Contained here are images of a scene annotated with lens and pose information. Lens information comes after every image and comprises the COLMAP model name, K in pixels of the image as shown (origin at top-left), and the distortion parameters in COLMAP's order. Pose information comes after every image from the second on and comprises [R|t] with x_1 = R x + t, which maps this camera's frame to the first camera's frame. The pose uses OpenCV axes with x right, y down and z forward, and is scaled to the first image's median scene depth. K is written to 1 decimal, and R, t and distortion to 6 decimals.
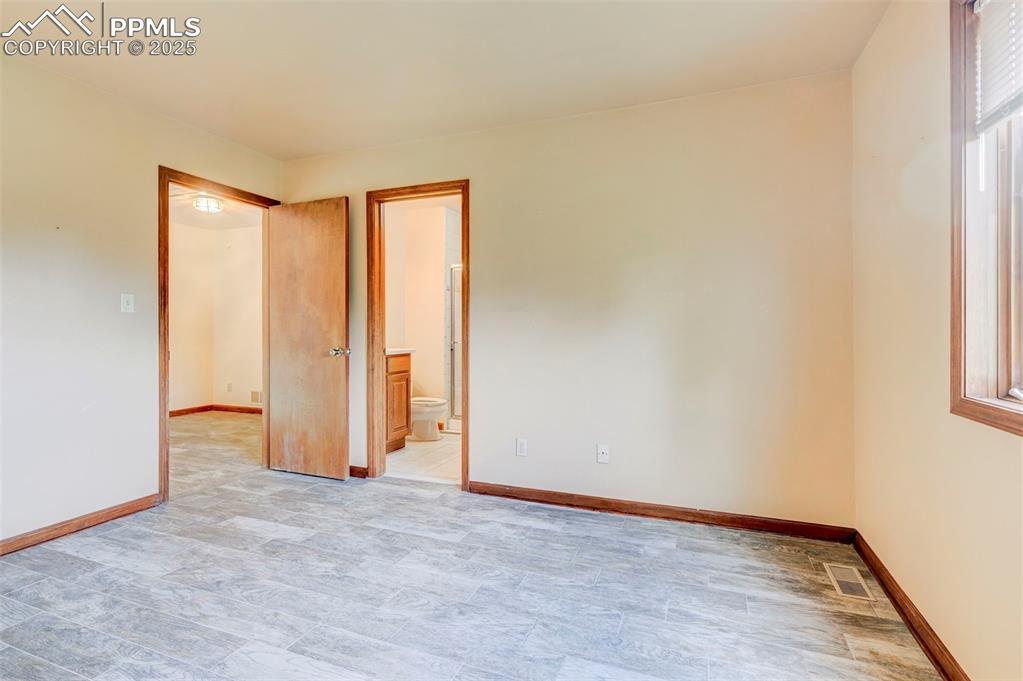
lens RADIAL K [[467.7, 0, 527.1], [0, 467.7, 332.3], [0, 0, 1]] dist [0.001509, 0.000109]
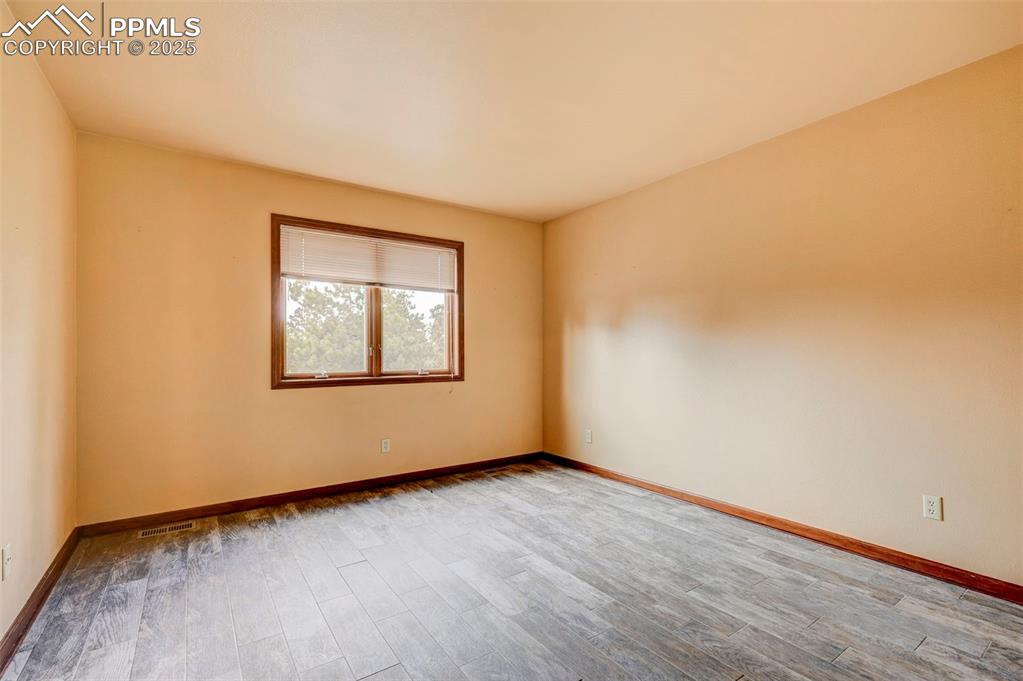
lens RADIAL K [[467.7, 0, 527.1], [0, 467.7, 332.3], [0, 0, 1]] dist [0.001509, 0.000109]
pose [[-0.830268, 0.026450, 0.556736, -1.141997], [0.007868, 0.999330, -0.035743, -0.018604], [-0.557309, -0.025295, -0.829920, 1.728755]]
